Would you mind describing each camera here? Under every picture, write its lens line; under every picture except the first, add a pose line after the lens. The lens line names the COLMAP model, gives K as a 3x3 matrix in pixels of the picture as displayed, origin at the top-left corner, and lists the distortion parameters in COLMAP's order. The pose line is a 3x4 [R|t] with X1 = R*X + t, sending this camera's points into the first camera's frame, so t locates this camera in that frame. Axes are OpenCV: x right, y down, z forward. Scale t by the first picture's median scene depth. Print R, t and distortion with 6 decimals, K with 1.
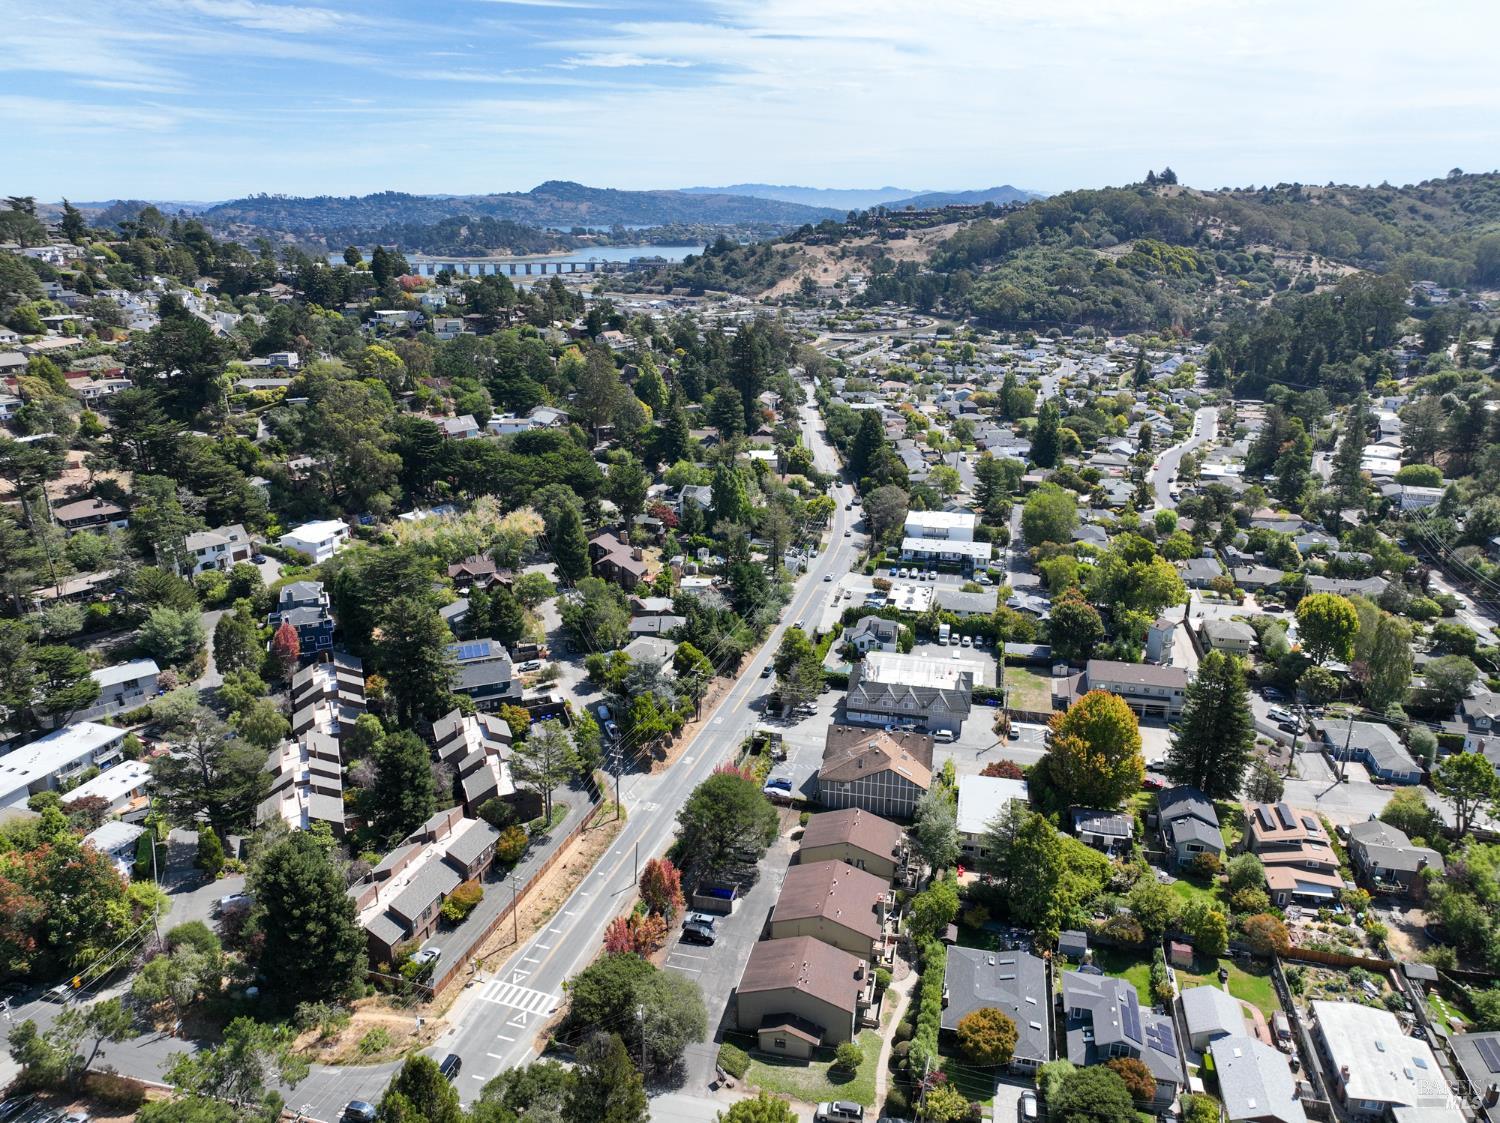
lens RADIAL K [[1054.1, 0, 744.5], [0, 1054.1, 555.2], [0, 0, 1]] dist [-0.004755, 0.019831]
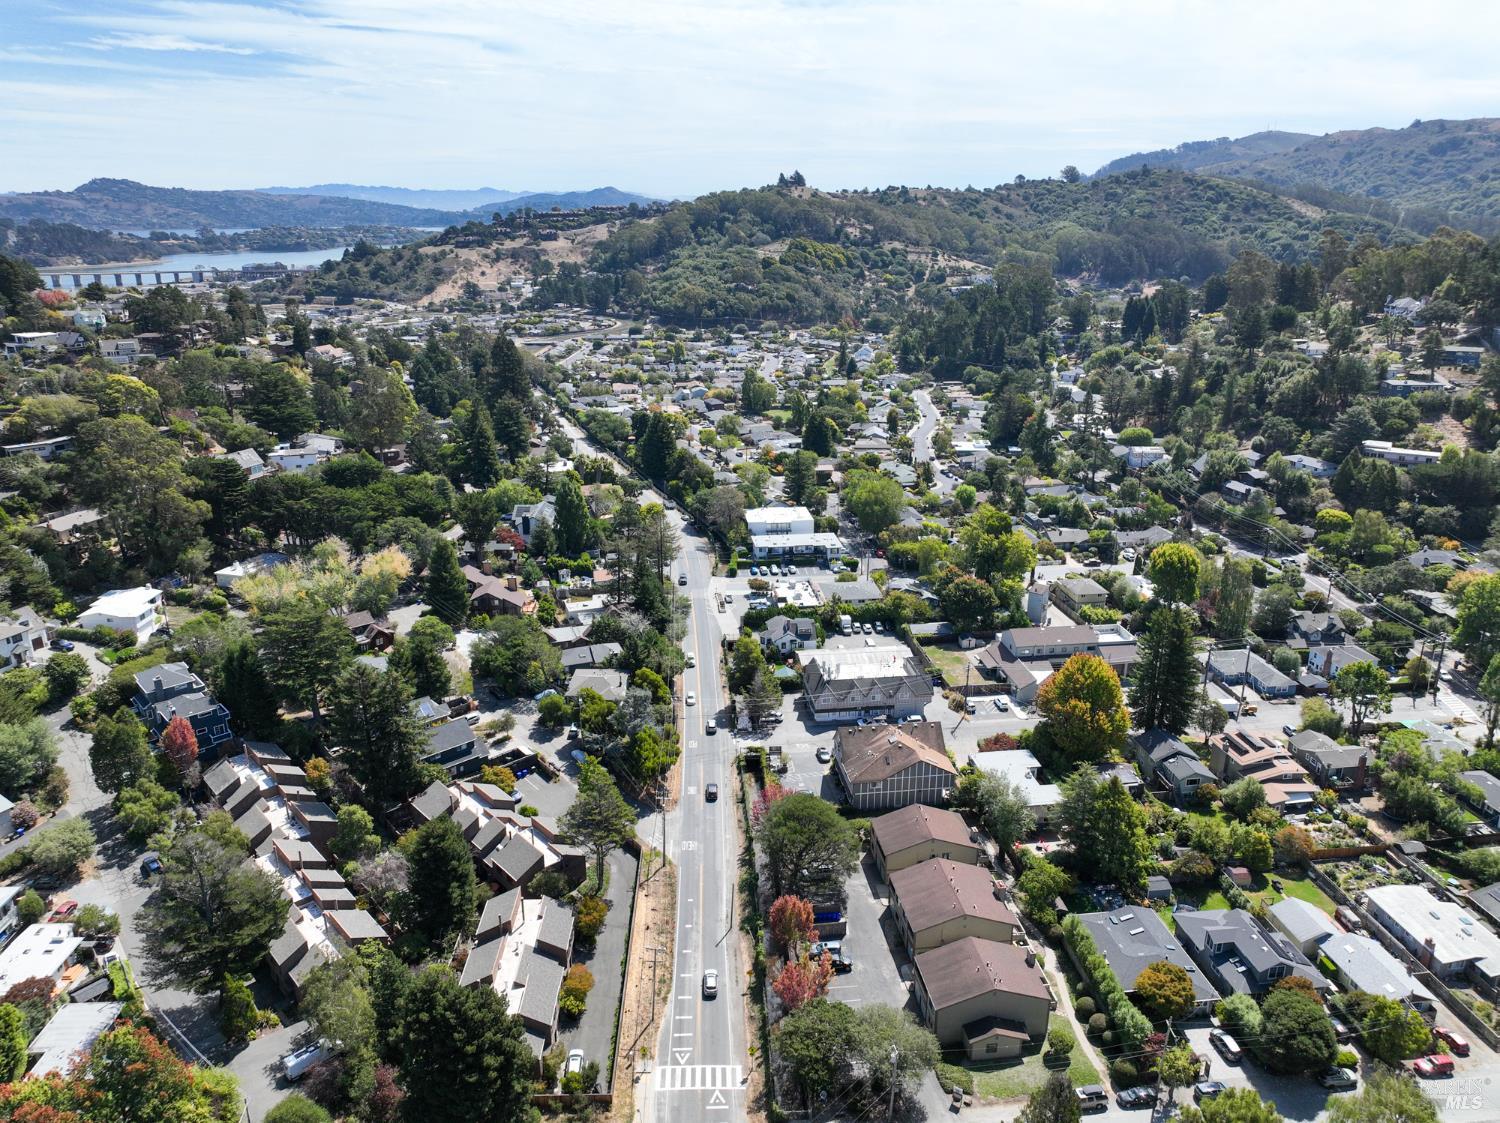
lens RADIAL K [[1054.1, 0, 744.5], [0, 1054.1, 555.2], [0, 0, 1]] dist [-0.004755, 0.019831]
pose [[0.936863, -0.111673, 0.331386, -0.213436], [0.111943, 0.993545, 0.018338, -0.019925], [-0.331295, 0.019916, 0.943317, 0.060122]]
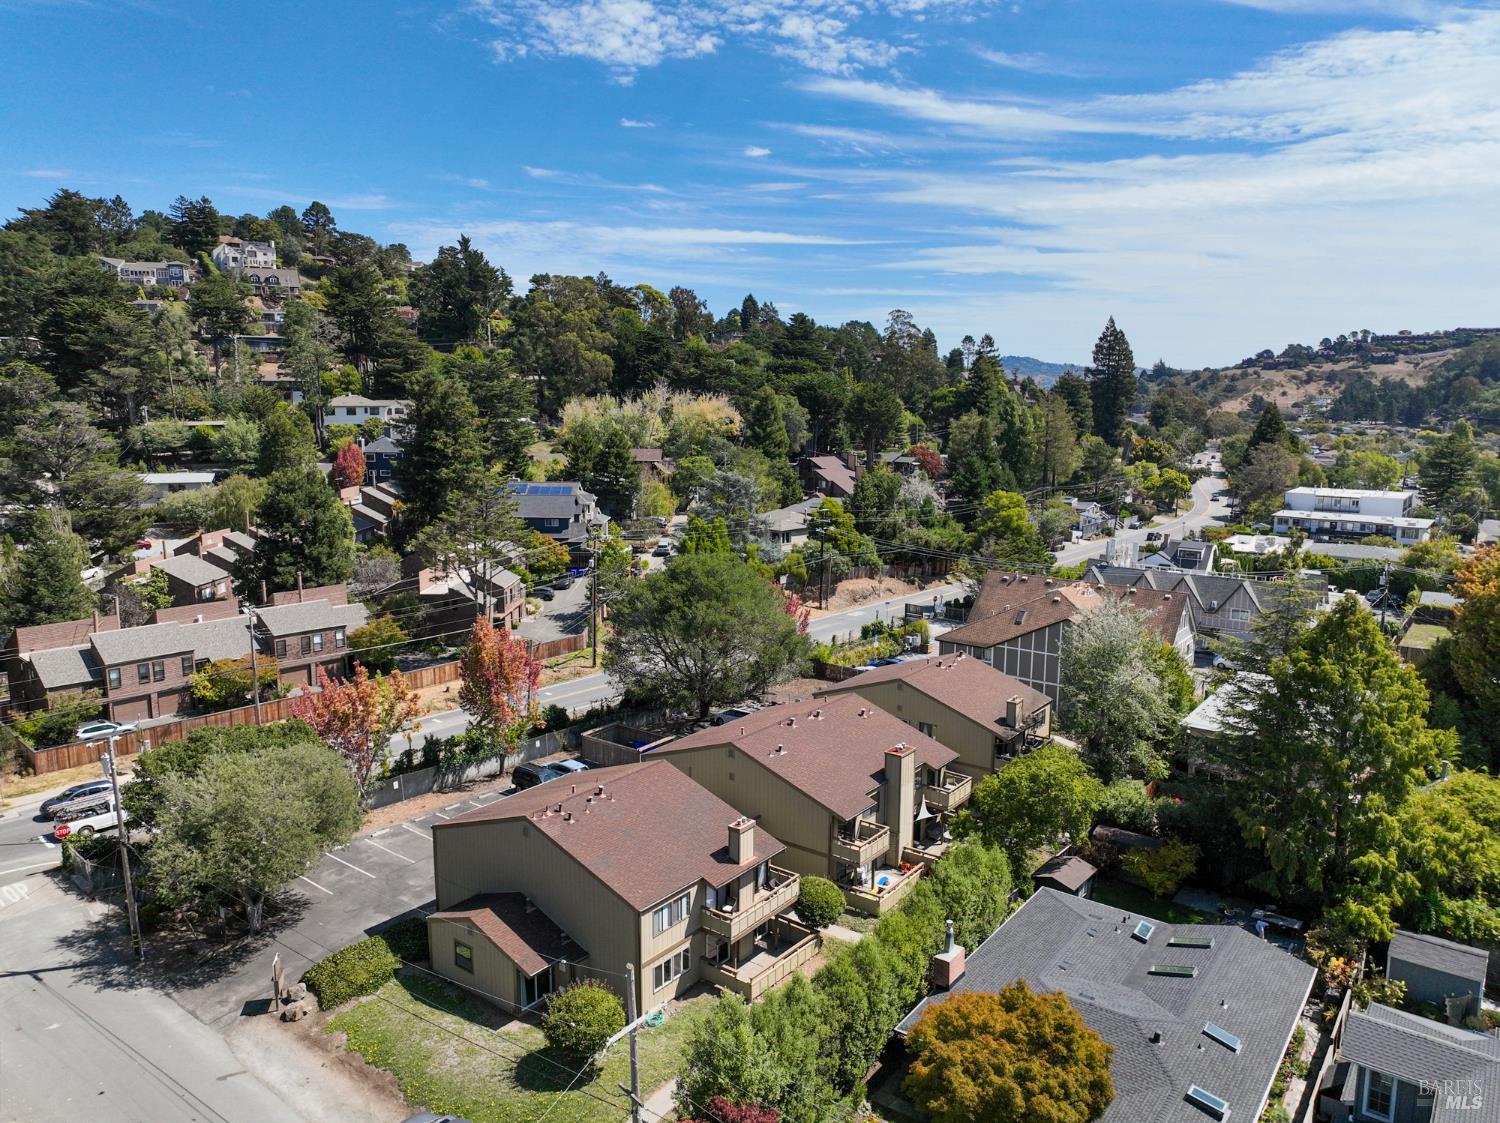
lens RADIAL K [[1054.1, 0, 744.5], [0, 1054.1, 555.2], [0, 0, 1]] dist [-0.004755, 0.019831]
pose [[0.913875, 0.071808, -0.399596, 0.124193], [-0.136207, 0.981419, -0.135143, 0.166681], [0.382467, 0.177931, 0.906675, 0.310588]]
